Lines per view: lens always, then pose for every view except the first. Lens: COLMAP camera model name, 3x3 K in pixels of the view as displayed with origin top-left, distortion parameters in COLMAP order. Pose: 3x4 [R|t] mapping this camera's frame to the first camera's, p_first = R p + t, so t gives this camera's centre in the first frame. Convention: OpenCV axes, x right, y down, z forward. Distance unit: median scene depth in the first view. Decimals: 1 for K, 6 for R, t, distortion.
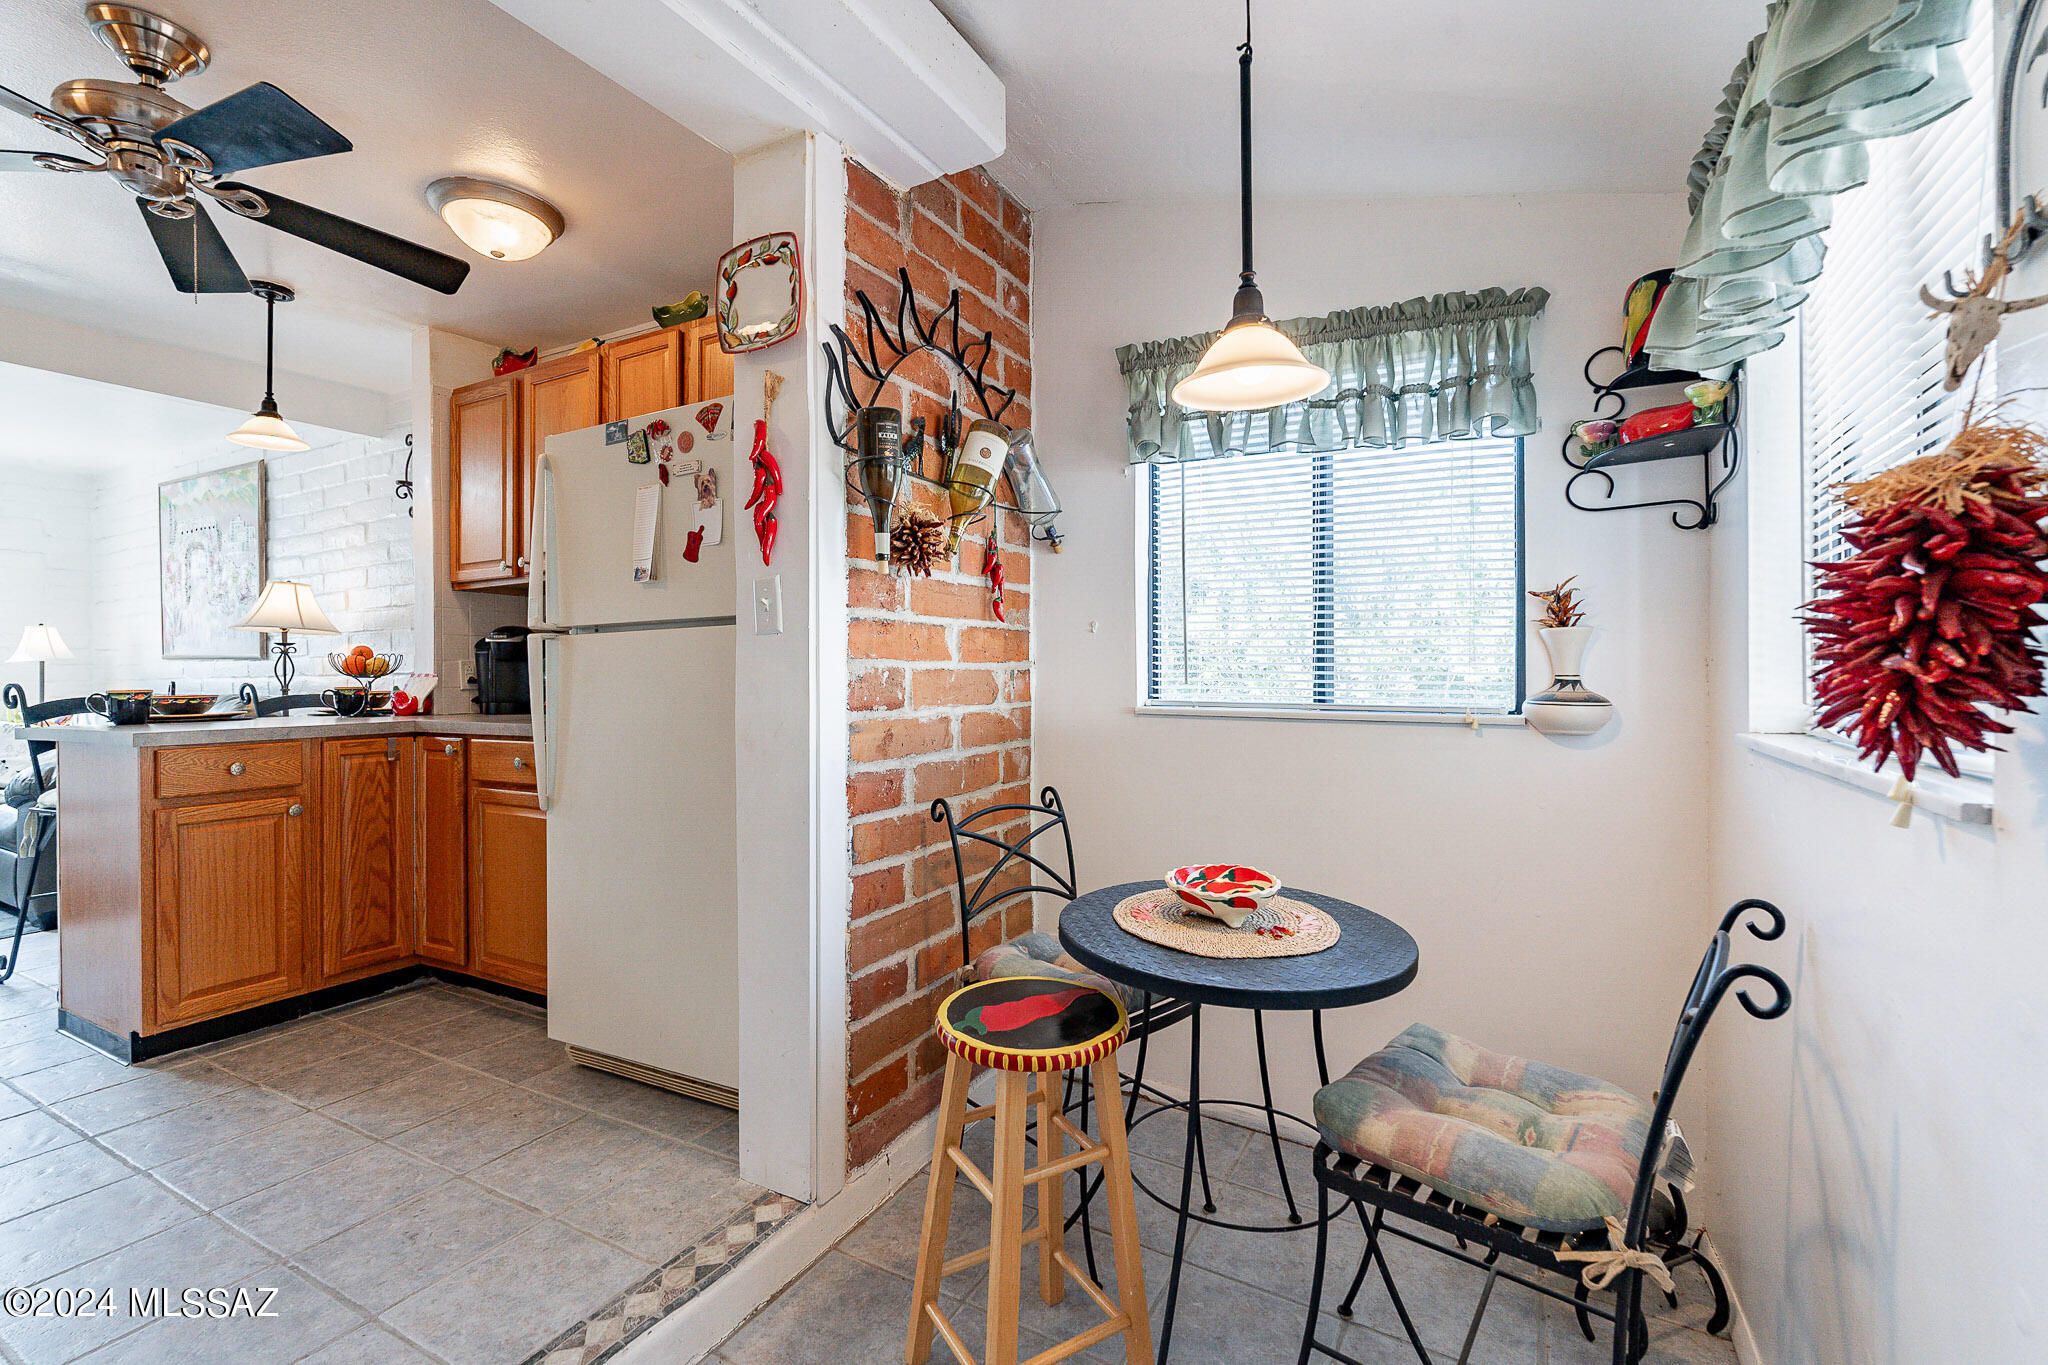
lens RADIAL K [[903.6, 0, 1018.9], [0, 903.6, 672.8], [0, 0, 1]] dist [-0.006300, 0.001843]
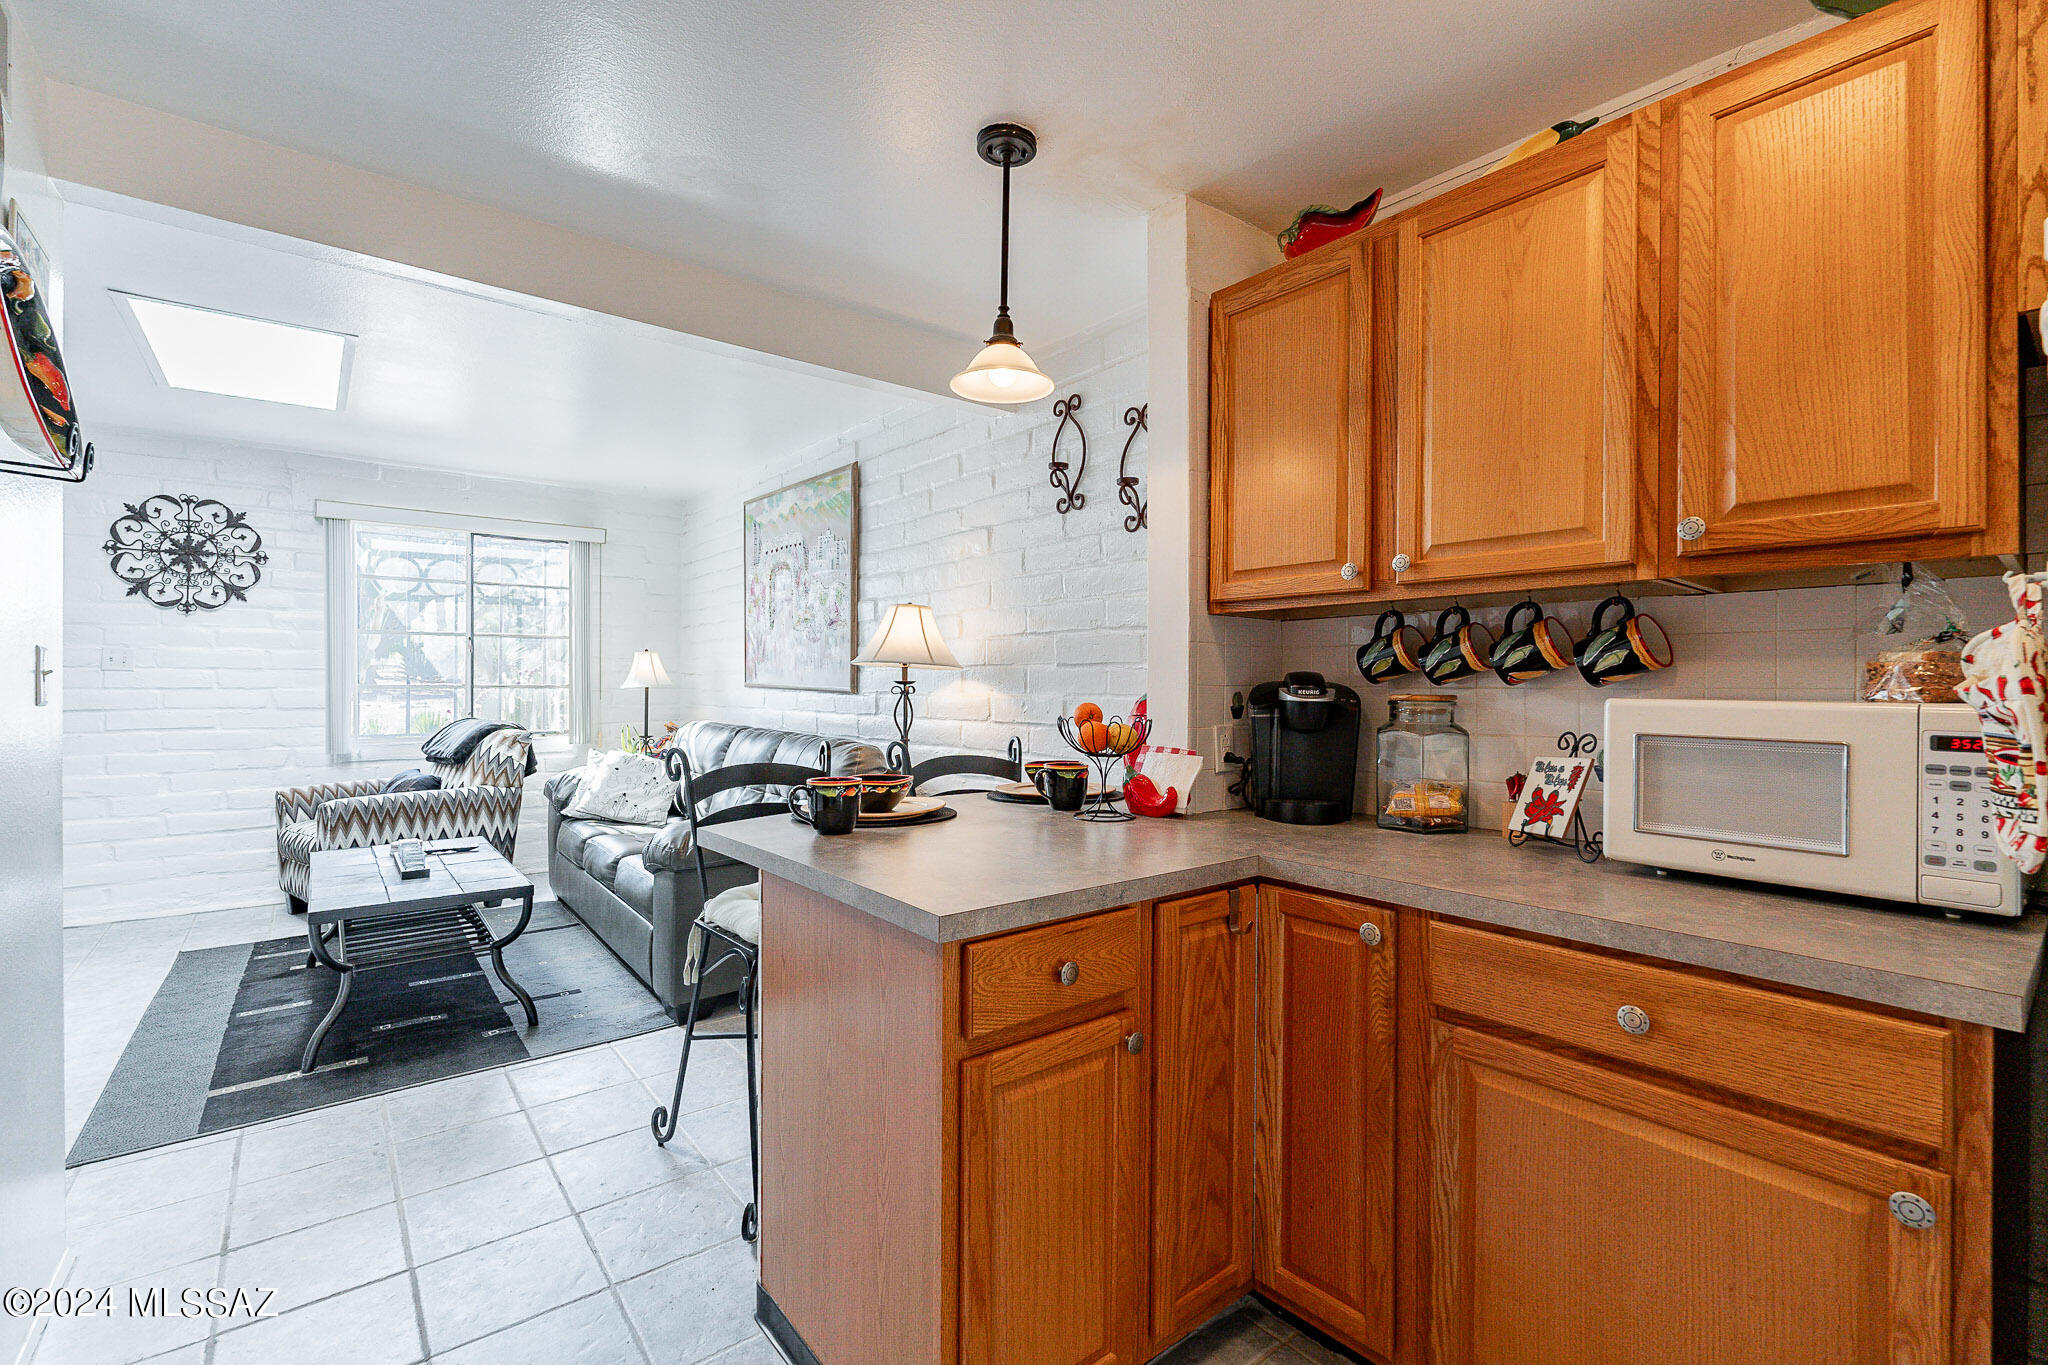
lens RADIAL K [[903.6, 0, 1020.1], [0, 903.6, 682.1], [0, 0, 1]] dist [-0.006300, 0.001843]
pose [[0.922273, 0.014728, -0.386259, -0.612631], [-0.013788, 0.999891, 0.005204, -0.055495], [0.386294, 0.000526, 0.922376, 0.449022]]
